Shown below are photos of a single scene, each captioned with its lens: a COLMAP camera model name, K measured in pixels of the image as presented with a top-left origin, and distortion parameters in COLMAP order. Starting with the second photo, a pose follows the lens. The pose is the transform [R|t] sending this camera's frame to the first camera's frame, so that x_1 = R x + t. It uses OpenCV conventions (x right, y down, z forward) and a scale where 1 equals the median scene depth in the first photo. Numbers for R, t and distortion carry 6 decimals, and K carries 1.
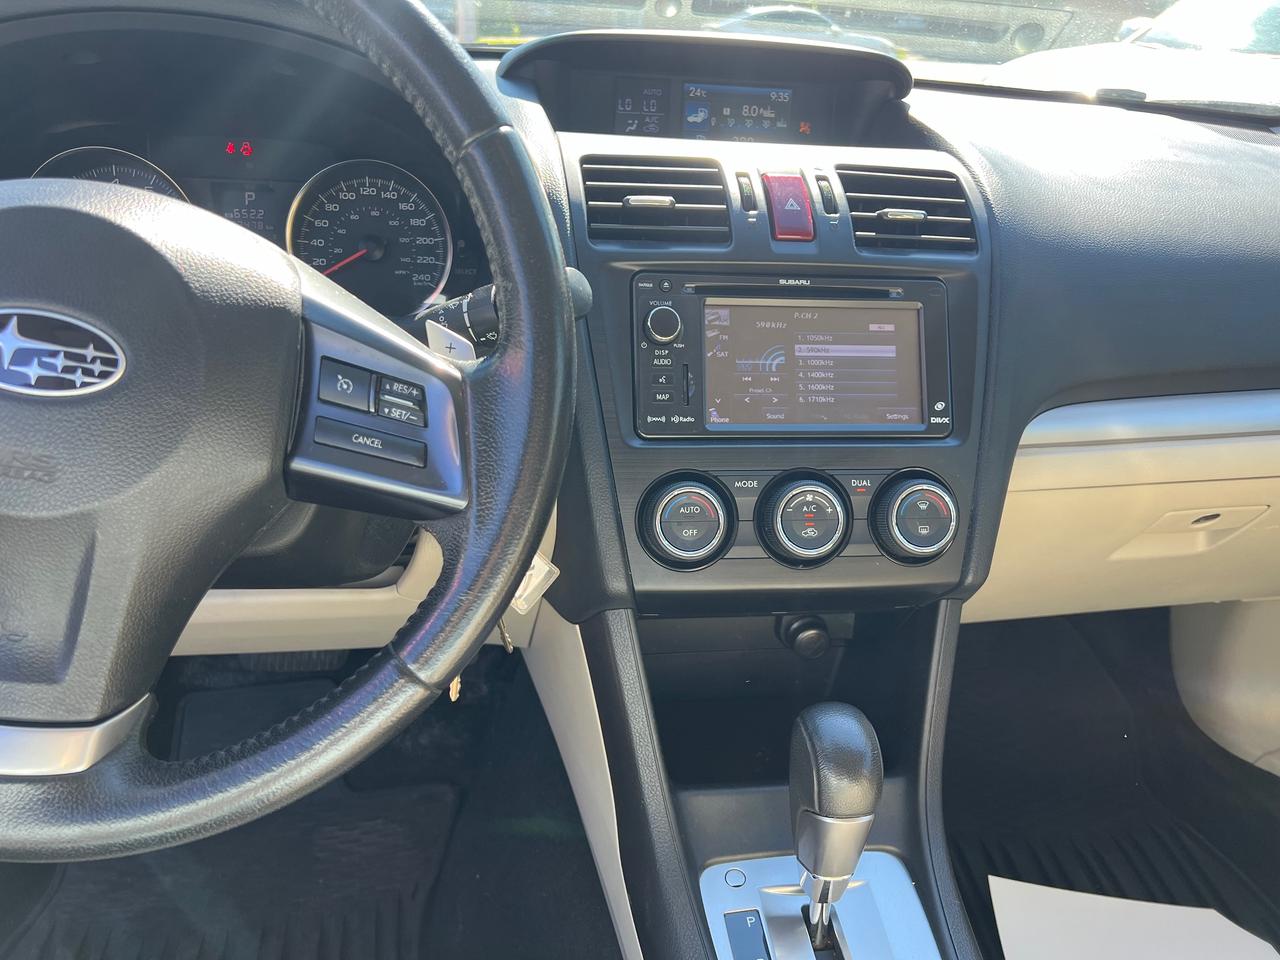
lens RADIAL K [[902.6, 0, 640.0], [0, 902.6, 480.0], [0, 0, 1]] dist [0.061246, -0.103134]
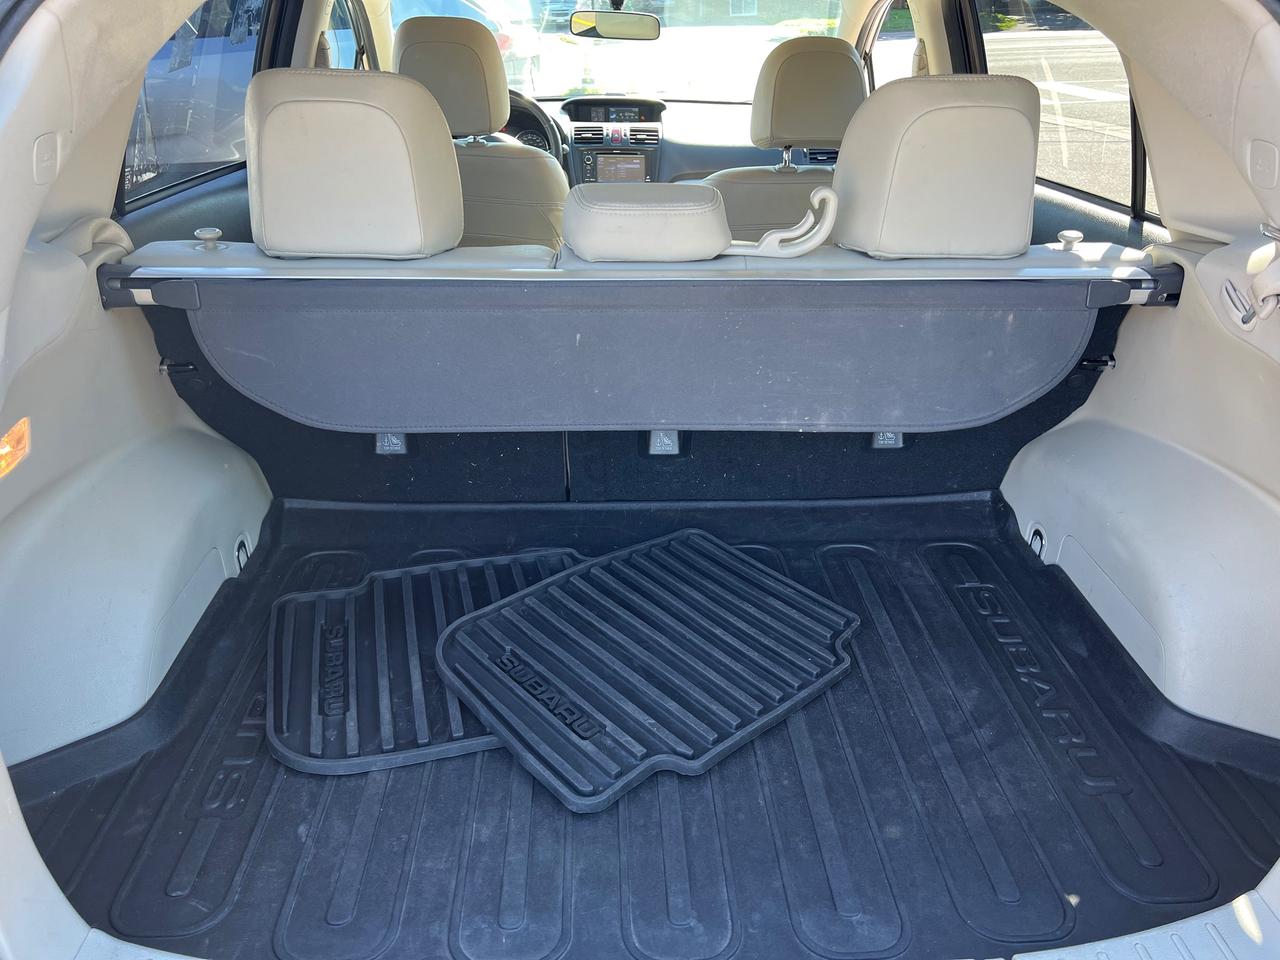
lens RADIAL K [[902.6, 0, 640.0], [0, 902.6, 480.0], [0, 0, 1]] dist [0.061246, -0.103134]
pose [[0.991213, 0.009001, -0.131970, 0.953365], [-0.006698, 0.999818, 0.017879, 1.453186], [0.132106, -0.016837, 0.991093, -3.834506]]
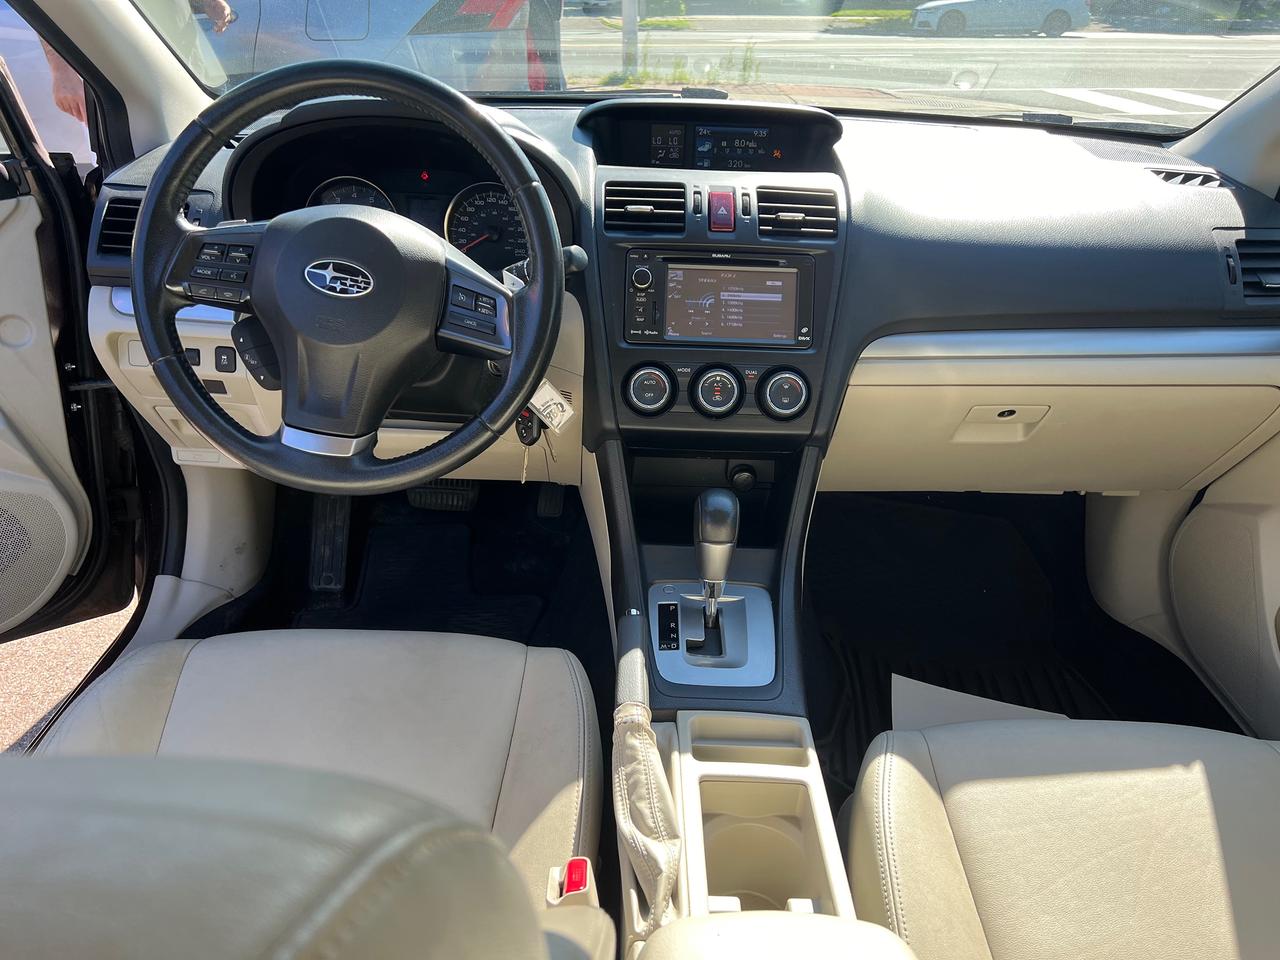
lens RADIAL K [[902.6, 0, 640.0], [0, 902.6, 480.0], [0, 0, 1]] dist [0.061246, -0.103134]
pose [[0.985784, 0.051280, -0.159998, 0.317836], [-0.047620, 0.998511, 0.026627, 0.171930], [0.161125, -0.018629, 0.986758, -0.745360]]
